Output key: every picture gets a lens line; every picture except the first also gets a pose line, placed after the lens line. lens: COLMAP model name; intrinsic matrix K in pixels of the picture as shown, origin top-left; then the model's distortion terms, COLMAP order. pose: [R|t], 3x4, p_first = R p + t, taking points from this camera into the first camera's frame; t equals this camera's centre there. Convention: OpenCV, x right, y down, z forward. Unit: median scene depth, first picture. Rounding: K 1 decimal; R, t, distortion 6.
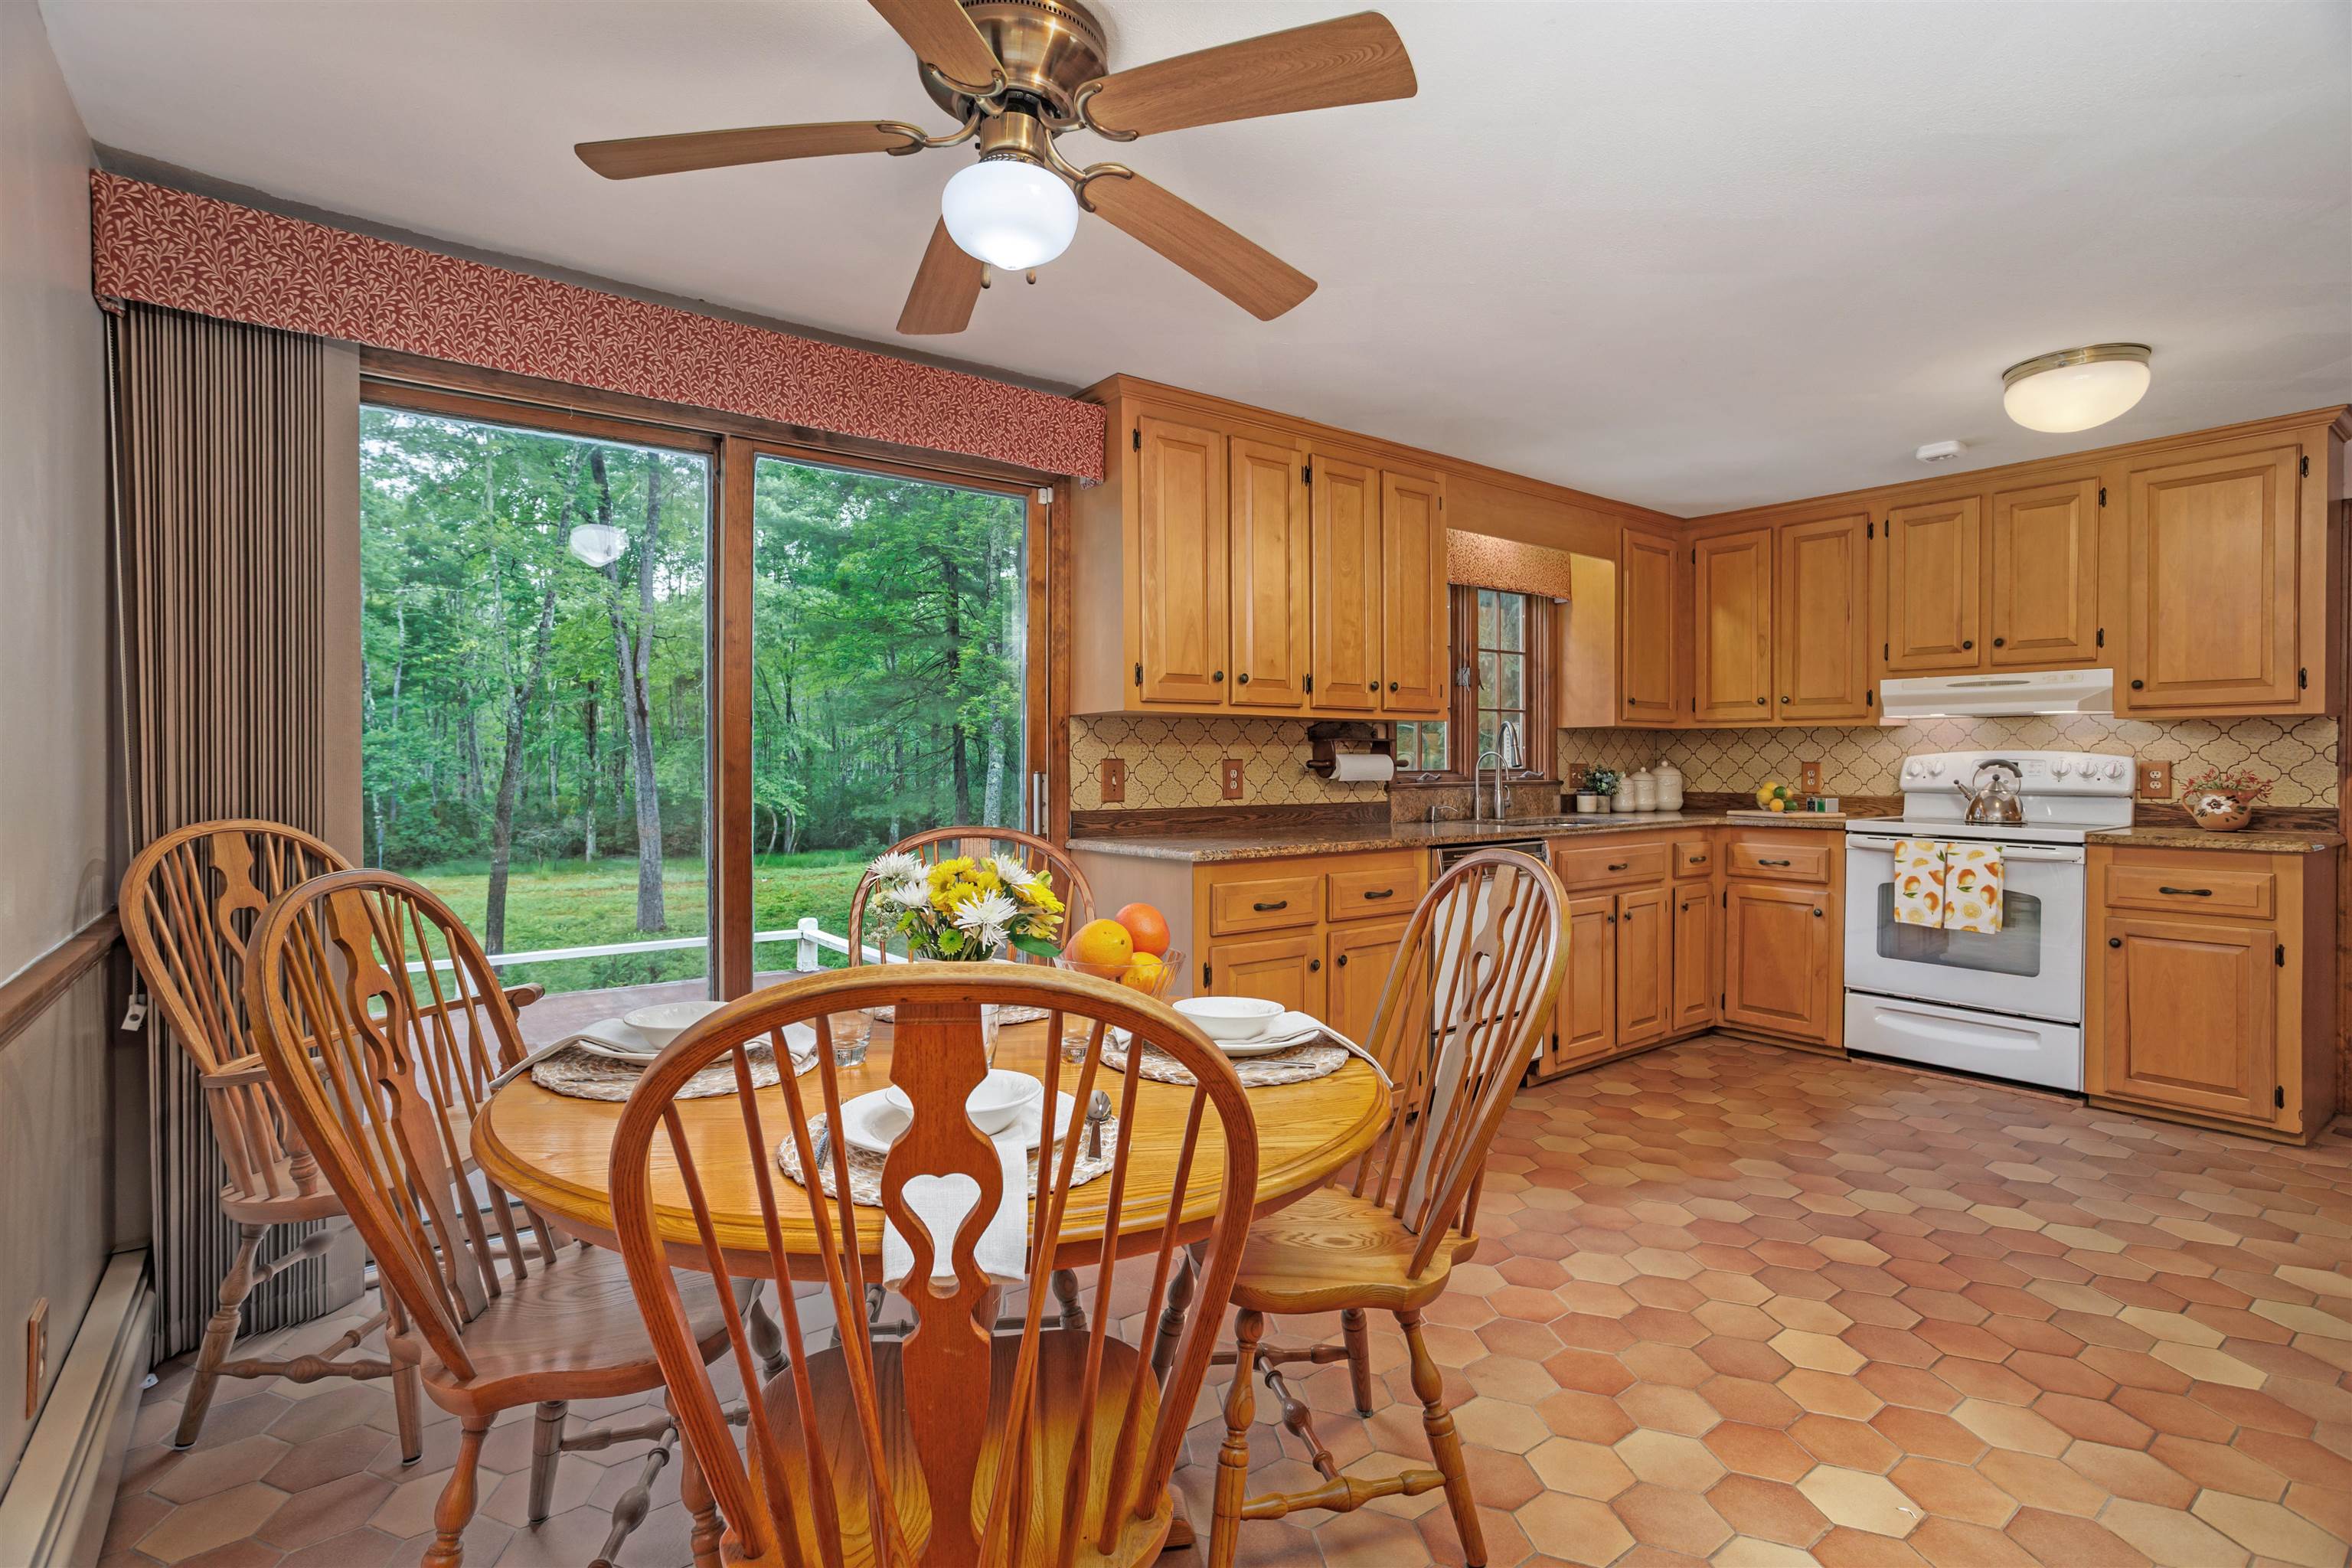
lens RADIAL K [[1157.7, 0, 1161.4], [0, 1157.7, 764.6], [0, 0, 1]] dist [-0.069390, 0.046522]
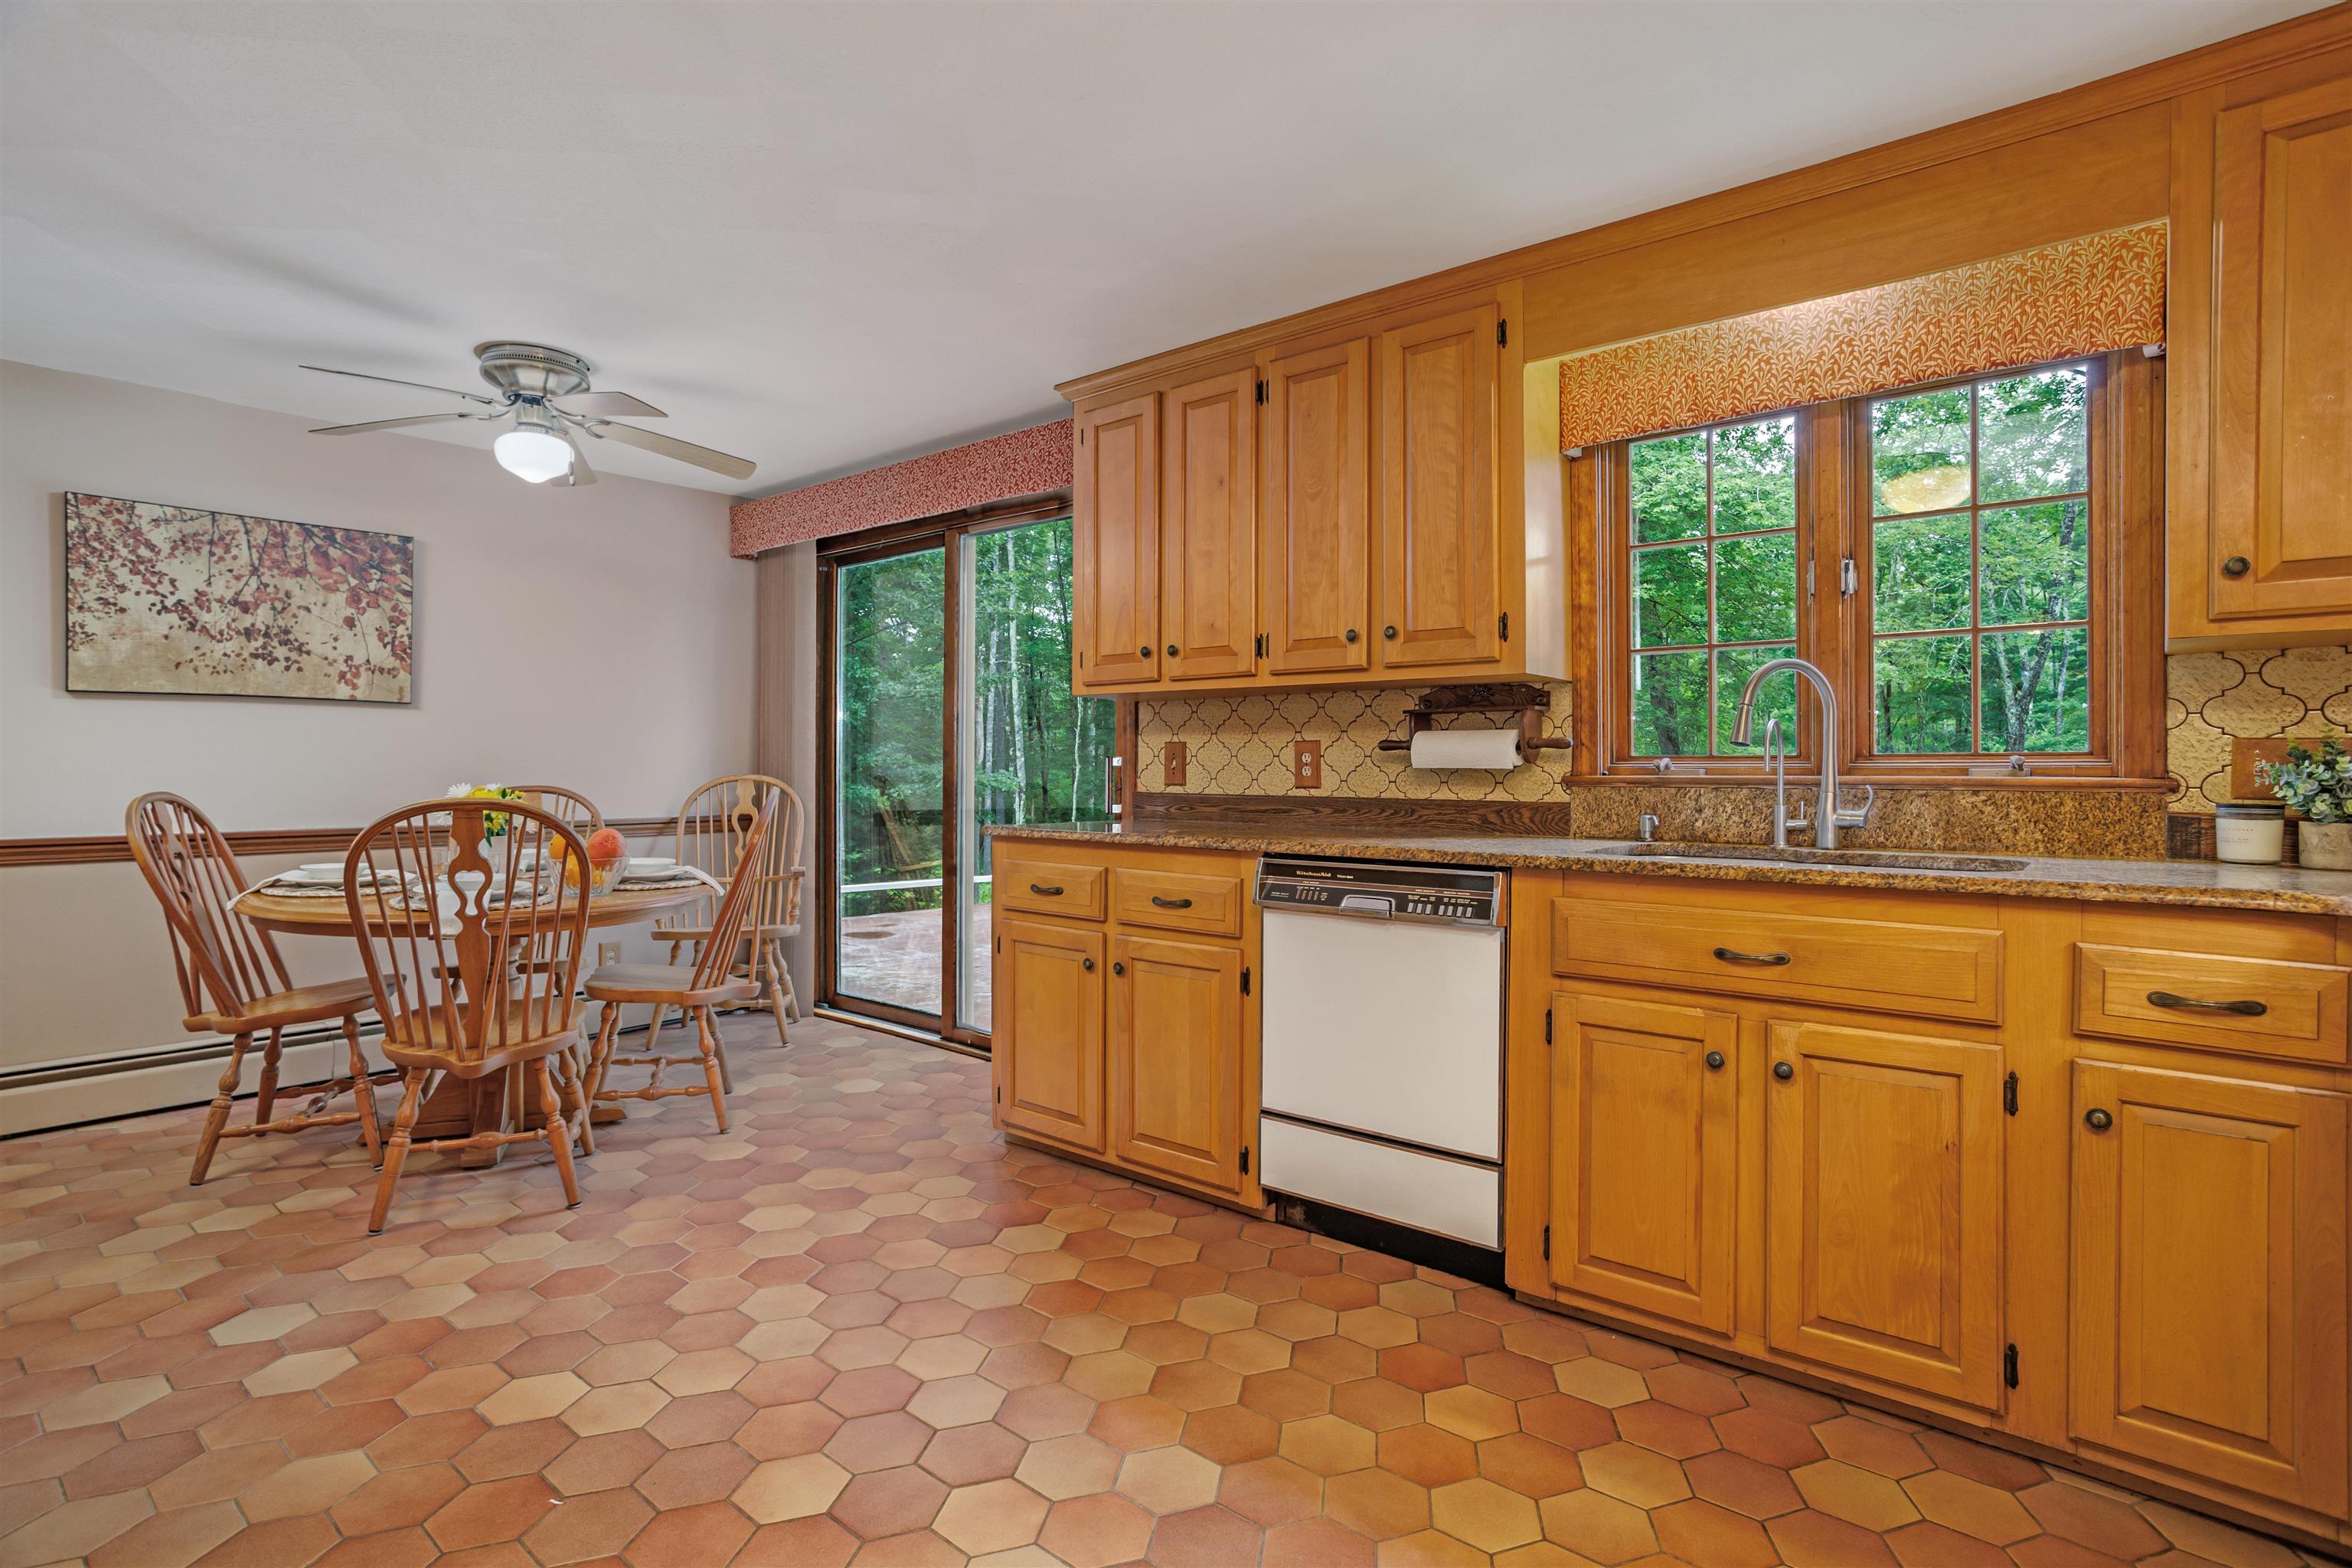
lens RADIAL K [[1157.7, 0, 1161.4], [0, 1157.7, 764.6], [0, 0, 1]] dist [-0.069390, 0.046522]
pose [[0.211876, -0.000564, -0.977296, 0.927926], [-0.006895, 0.999974, -0.002072, 0.016591], [0.977272, 0.007177, 0.211867, 0.774394]]
